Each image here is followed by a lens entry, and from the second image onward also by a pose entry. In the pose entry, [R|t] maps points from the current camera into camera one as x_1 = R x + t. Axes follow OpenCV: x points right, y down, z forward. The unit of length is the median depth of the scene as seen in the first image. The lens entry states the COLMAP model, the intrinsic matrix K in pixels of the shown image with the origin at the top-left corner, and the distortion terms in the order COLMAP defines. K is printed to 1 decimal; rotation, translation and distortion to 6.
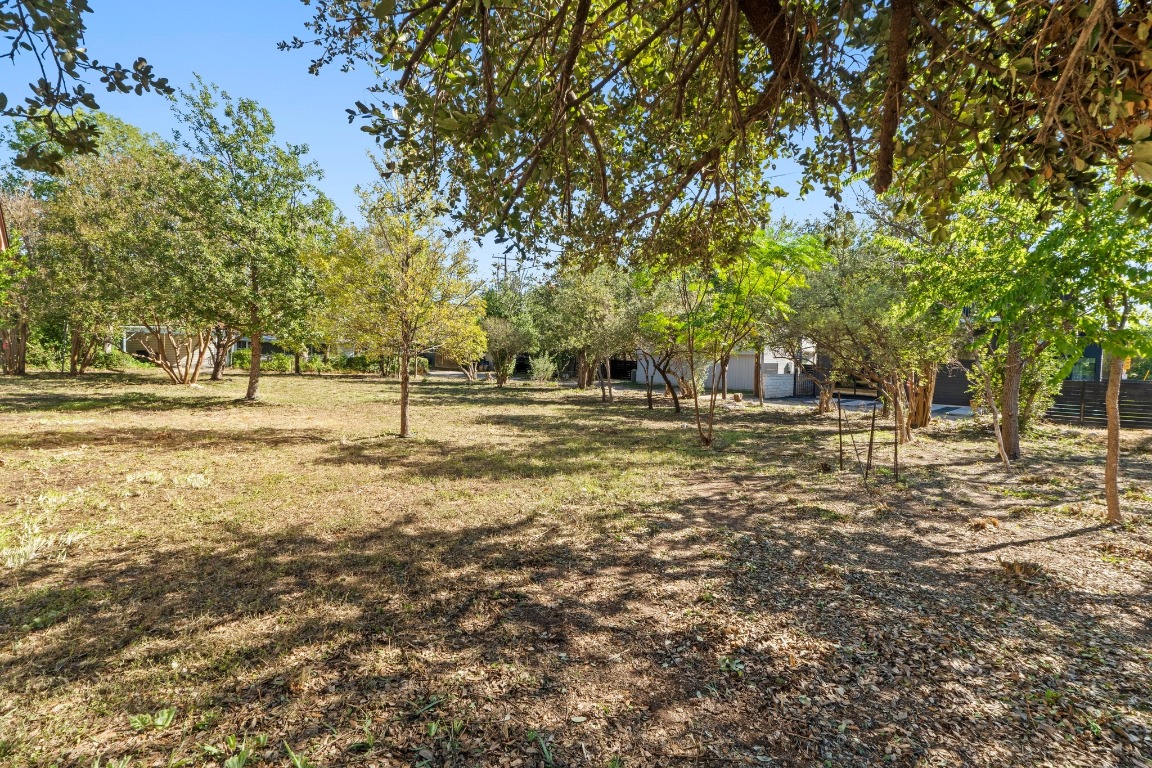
lens RADIAL K [[505.5, 0, 580.1], [0, 505.5, 396.1], [0, 0, 1]] dist [0.001374, 0.000136]
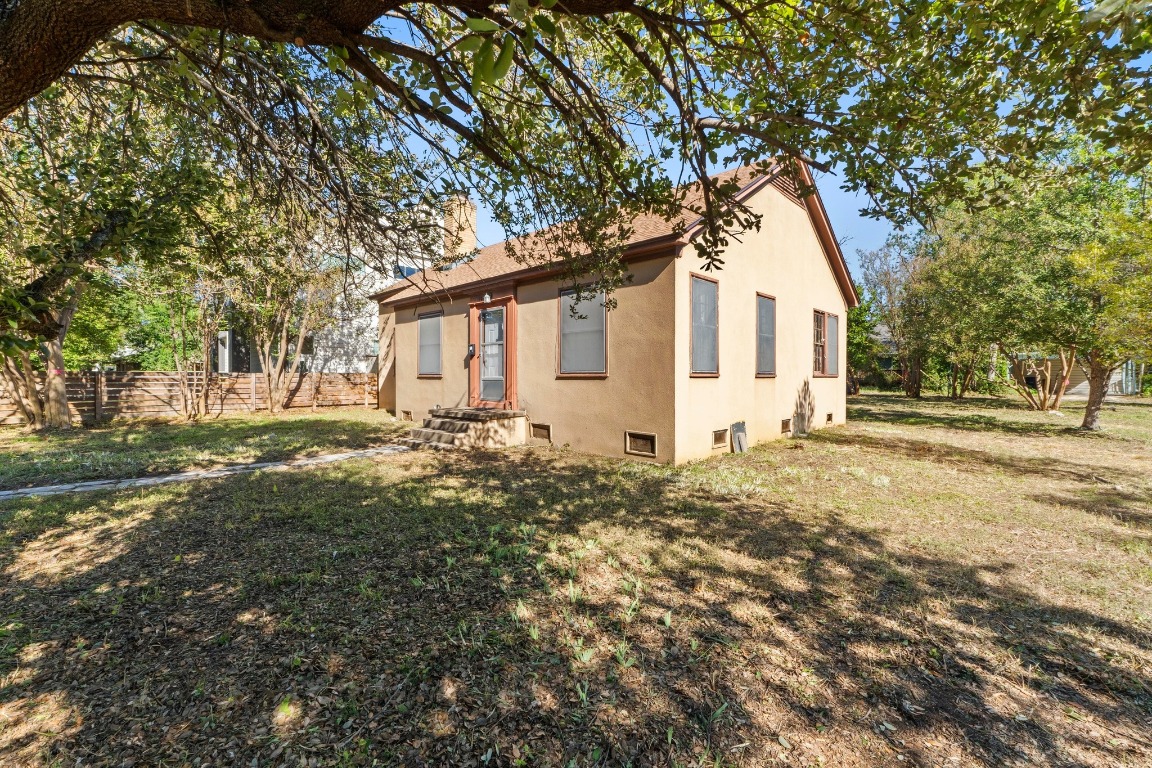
lens RADIAL K [[494.1, 0, 576.0], [0, 494.1, 384.0], [0, 0, 1]] dist [-0.001337, -0.000243]
pose [[0.076328, -0.006441, -0.997062, 0.472609], [-0.072444, 0.997300, -0.011989, 0.007599], [0.994447, 0.073146, 0.075656, 0.264507]]
